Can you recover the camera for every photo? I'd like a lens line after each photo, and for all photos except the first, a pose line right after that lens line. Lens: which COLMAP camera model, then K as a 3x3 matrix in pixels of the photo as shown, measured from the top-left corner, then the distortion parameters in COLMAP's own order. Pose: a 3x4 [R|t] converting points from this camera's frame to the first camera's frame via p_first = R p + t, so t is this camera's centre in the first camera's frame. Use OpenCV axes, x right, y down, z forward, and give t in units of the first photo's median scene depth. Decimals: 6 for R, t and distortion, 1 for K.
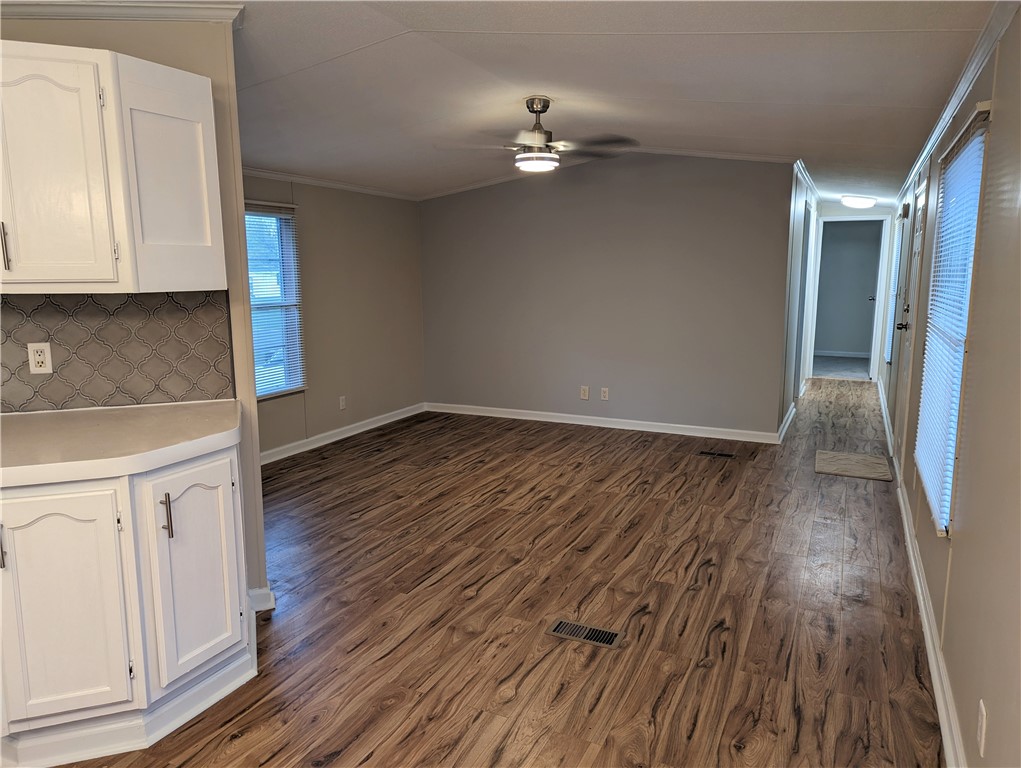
lens RADIAL K [[718.3, 0, 510.5], [0, 718.3, 384.0], [0, 0, 1]] dist [0.038199, -0.003208]
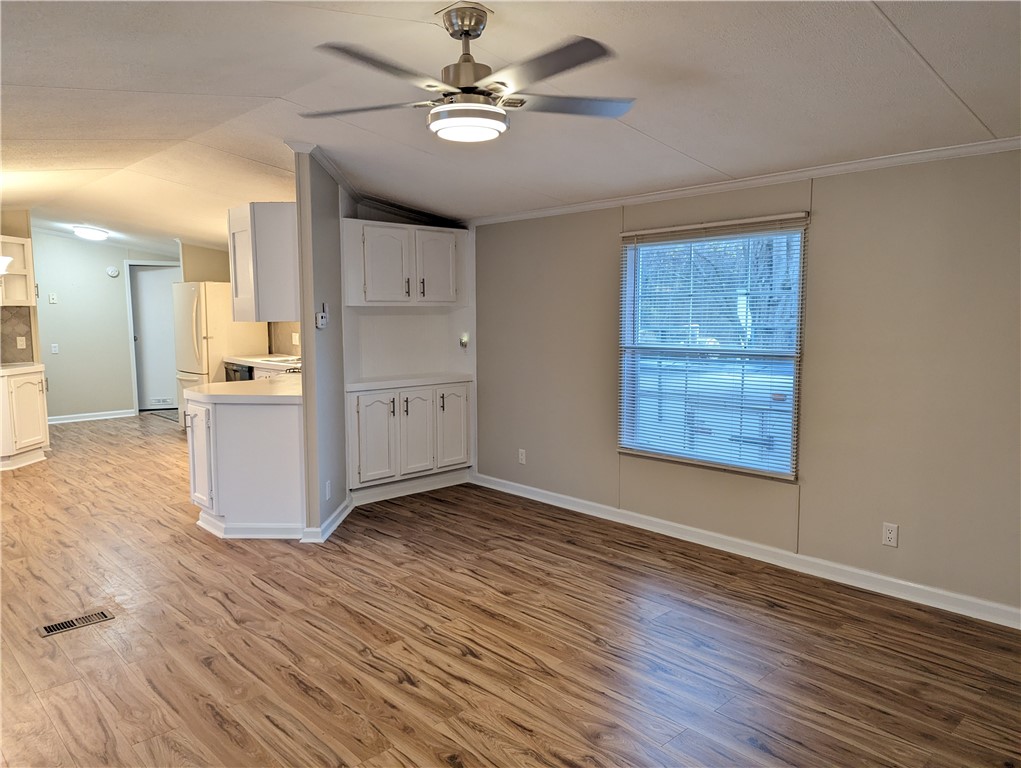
lens RADIAL K [[716.9, 0, 511.0], [0, 716.9, 366.8], [0, 0, 1]] dist [0.066332, -0.061089]
pose [[-0.361276, 0.085508, -0.928530, 0.638677], [-0.138507, 0.979819, 0.144122, -0.231846], [0.922115, 0.180676, -0.342141, 1.384627]]
